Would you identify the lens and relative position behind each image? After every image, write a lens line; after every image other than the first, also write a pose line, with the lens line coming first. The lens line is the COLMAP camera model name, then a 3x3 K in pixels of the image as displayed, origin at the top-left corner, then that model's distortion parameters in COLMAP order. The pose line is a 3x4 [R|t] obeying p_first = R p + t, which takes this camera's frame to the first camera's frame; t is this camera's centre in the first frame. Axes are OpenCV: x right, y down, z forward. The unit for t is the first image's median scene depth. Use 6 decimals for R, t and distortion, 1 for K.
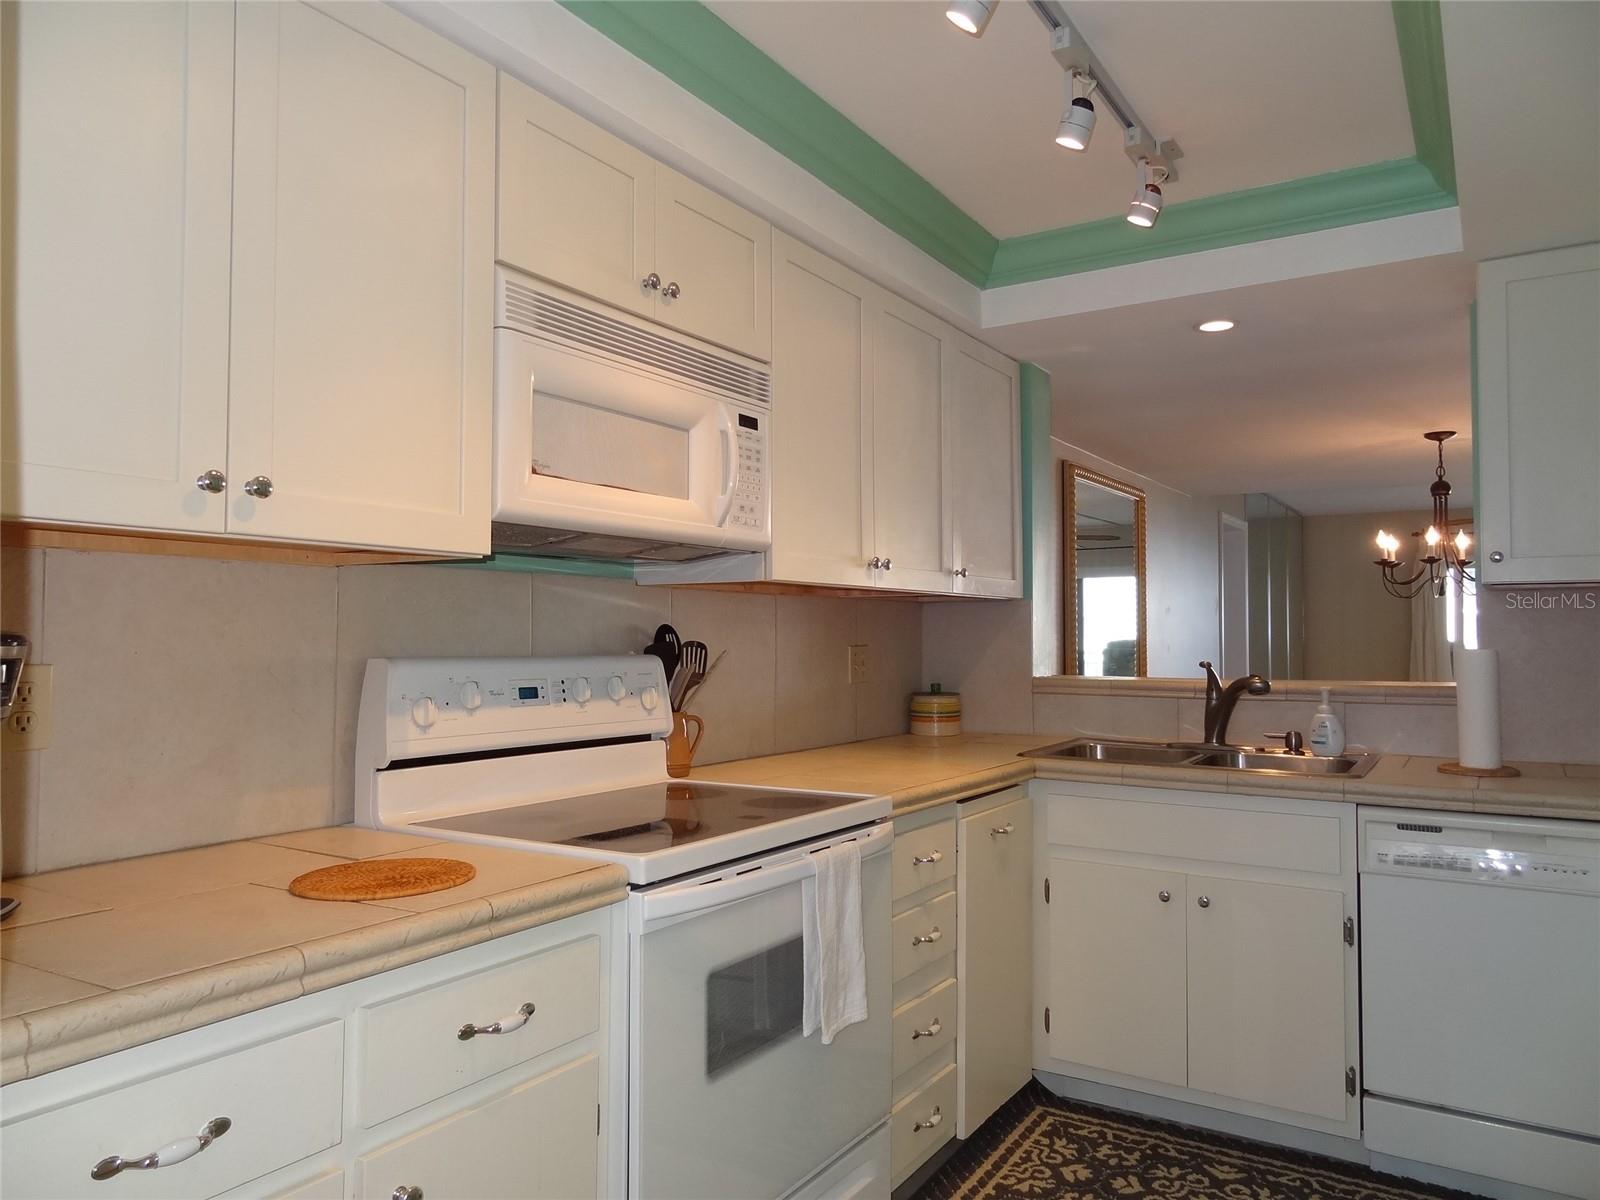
lens RADIAL K [[1118.9, 0, 802.6], [0, 1118.9, 603.4], [0, 0, 1]] dist [-0.002580, 0.012201]
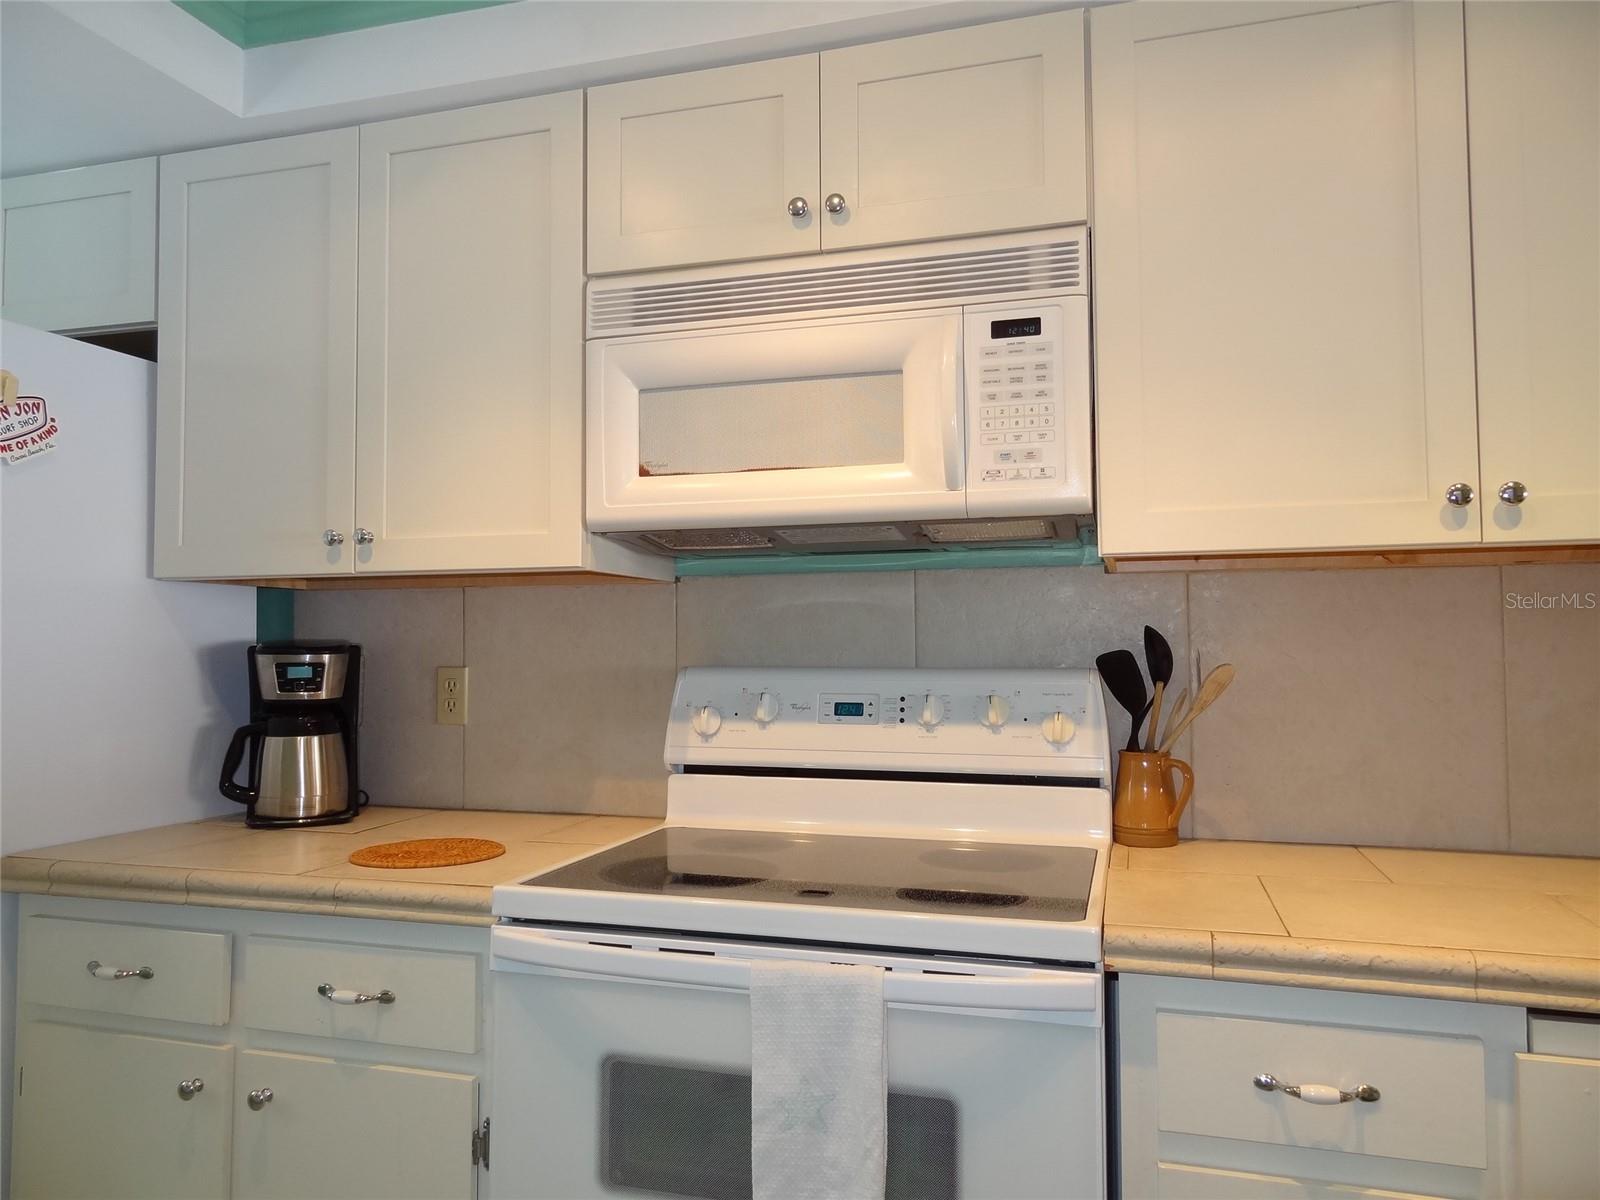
lens RADIAL K [[1118.9, 0, 802.3], [0, 1118.9, 605.2], [0, 0, 1]] dist [-0.002580, 0.012201]
pose [[0.272496, -0.038458, -0.961388, 0.606354], [0.034945, 0.998937, -0.030055, 0.023816], [0.961522, -0.025406, 0.273550, 0.737386]]
